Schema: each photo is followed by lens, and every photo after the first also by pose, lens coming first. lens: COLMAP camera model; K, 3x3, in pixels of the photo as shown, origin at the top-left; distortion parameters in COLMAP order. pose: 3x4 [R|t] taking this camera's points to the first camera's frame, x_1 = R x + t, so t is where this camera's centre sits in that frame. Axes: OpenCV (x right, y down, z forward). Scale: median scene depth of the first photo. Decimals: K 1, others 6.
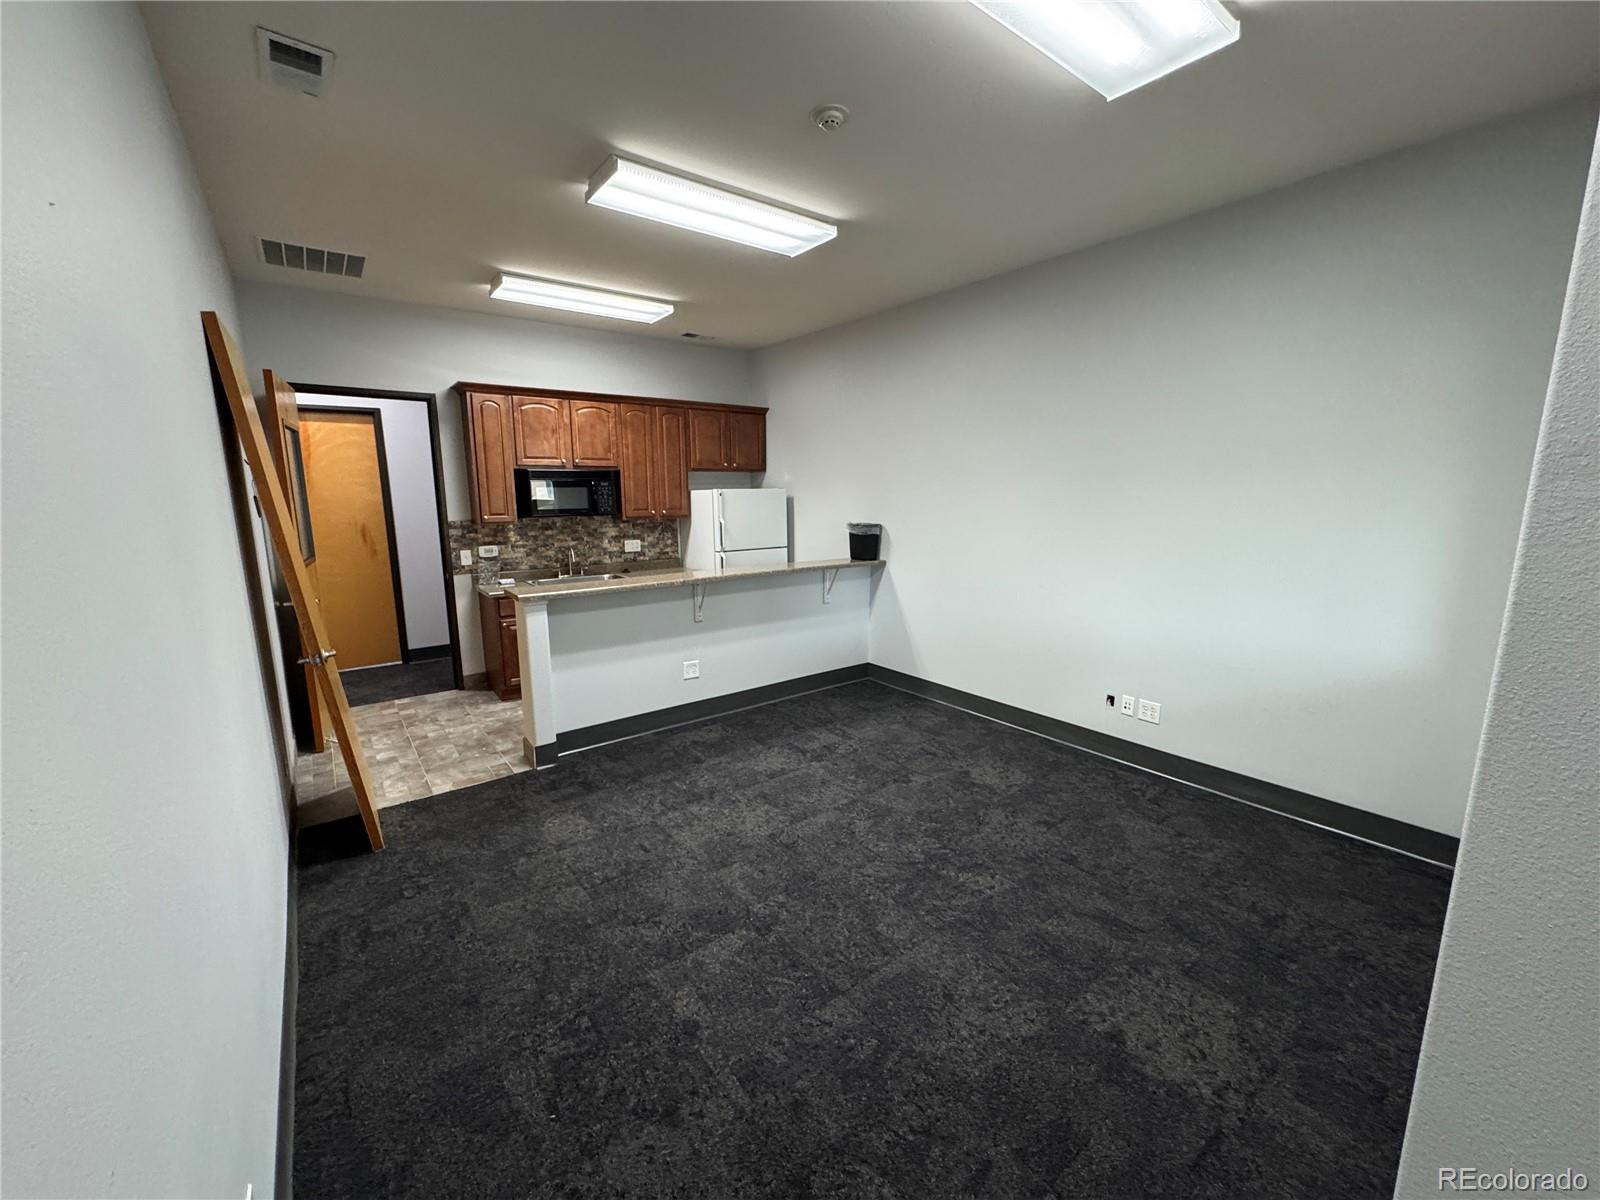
lens RADIAL K [[642.3, 0, 801.1], [0, 642.3, 600.7], [0, 0, 1]] dist [0.001131, 0.000021]
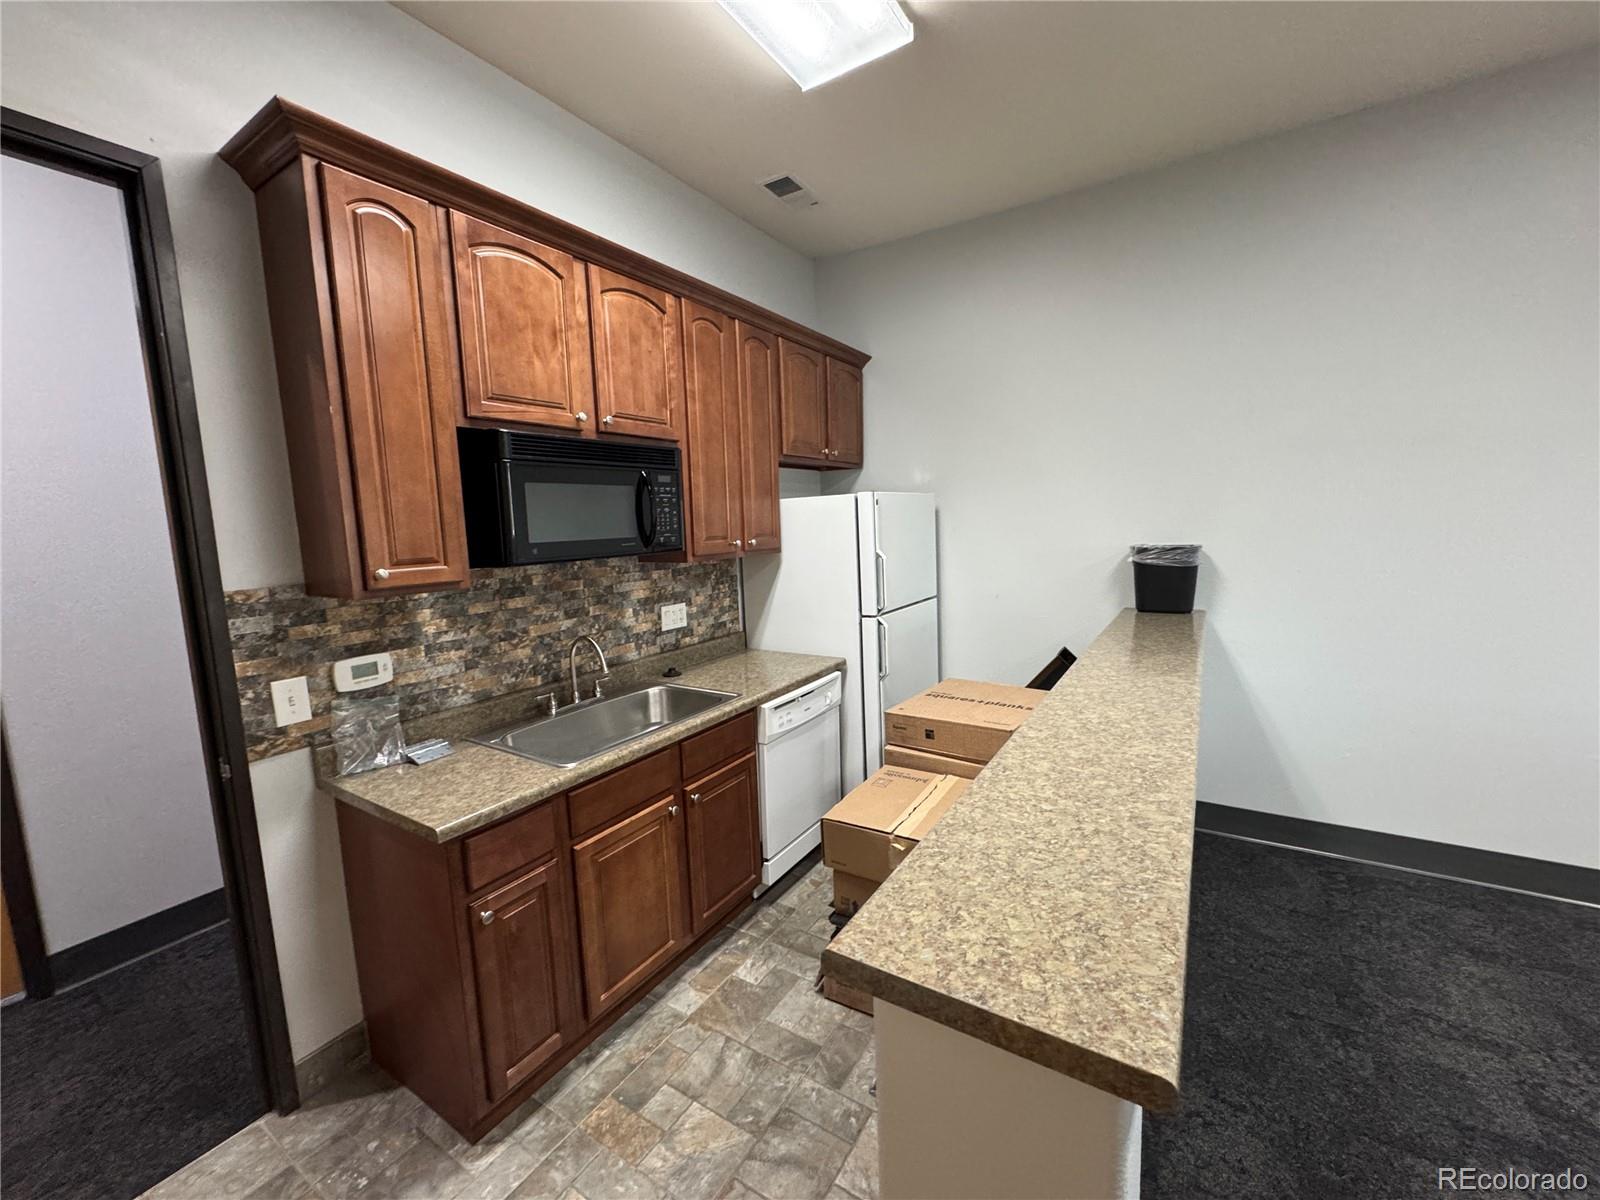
lens RADIAL K [[642.3, 0, 799.1], [0, 642.3, 600.4], [0, 0, 1]] dist [0.001131, 0.000021]
pose [[0.937582, -0.071131, 0.340412, -0.376033], [0.089560, 0.995229, -0.038712, -0.079333], [-0.336035, 0.066784, 0.939479, 0.587370]]
